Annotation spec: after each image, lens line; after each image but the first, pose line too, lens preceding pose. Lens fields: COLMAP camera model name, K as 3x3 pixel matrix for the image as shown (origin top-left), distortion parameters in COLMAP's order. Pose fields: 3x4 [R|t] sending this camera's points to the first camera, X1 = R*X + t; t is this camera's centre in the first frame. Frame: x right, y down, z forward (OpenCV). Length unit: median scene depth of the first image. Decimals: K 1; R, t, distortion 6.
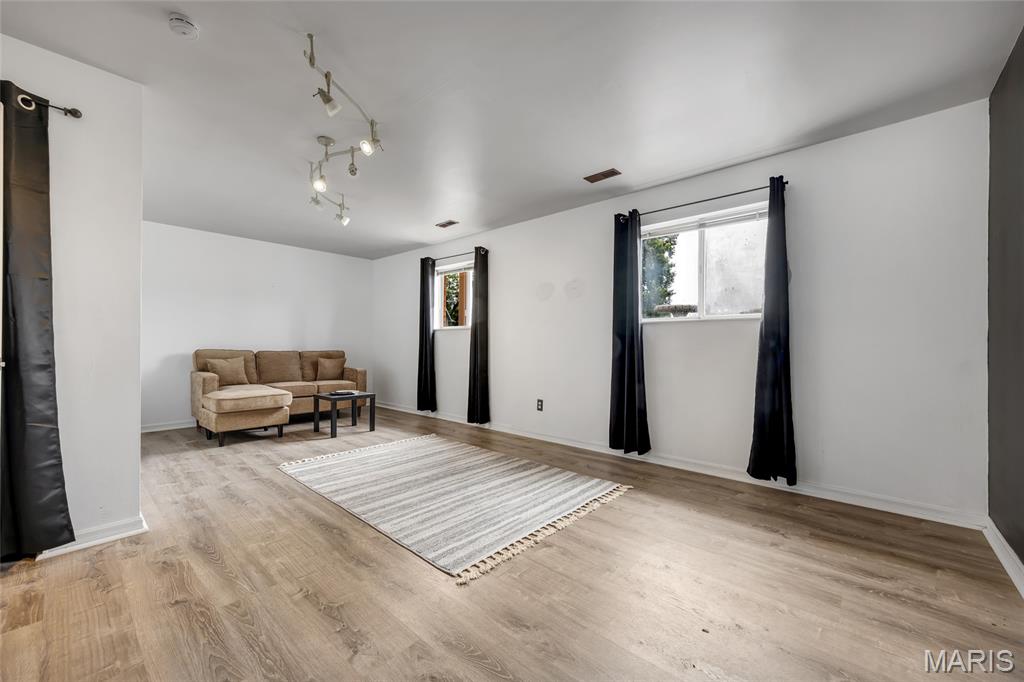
lens RADIAL K [[399.4, 0, 513.4], [0, 399.4, 342.9], [0, 0, 1]] dist [0.001833, 0.000024]
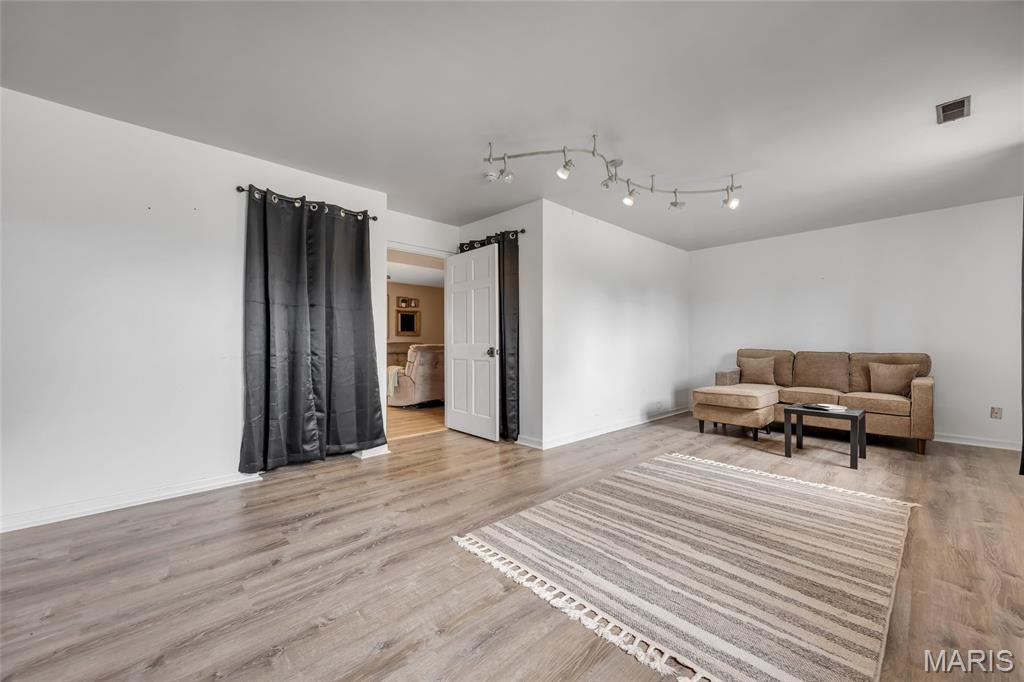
lens RADIAL K [[399.4, 0, 513.4], [0, 399.4, 342.9], [0, 0, 1]] dist [0.001833, 0.000024]
pose [[-0.086984, -0.005812, -0.996193, 0.628966], [0.003444, 0.999975, -0.006134, 0.006887], [0.996204, -0.003964, -0.086961, 0.755025]]
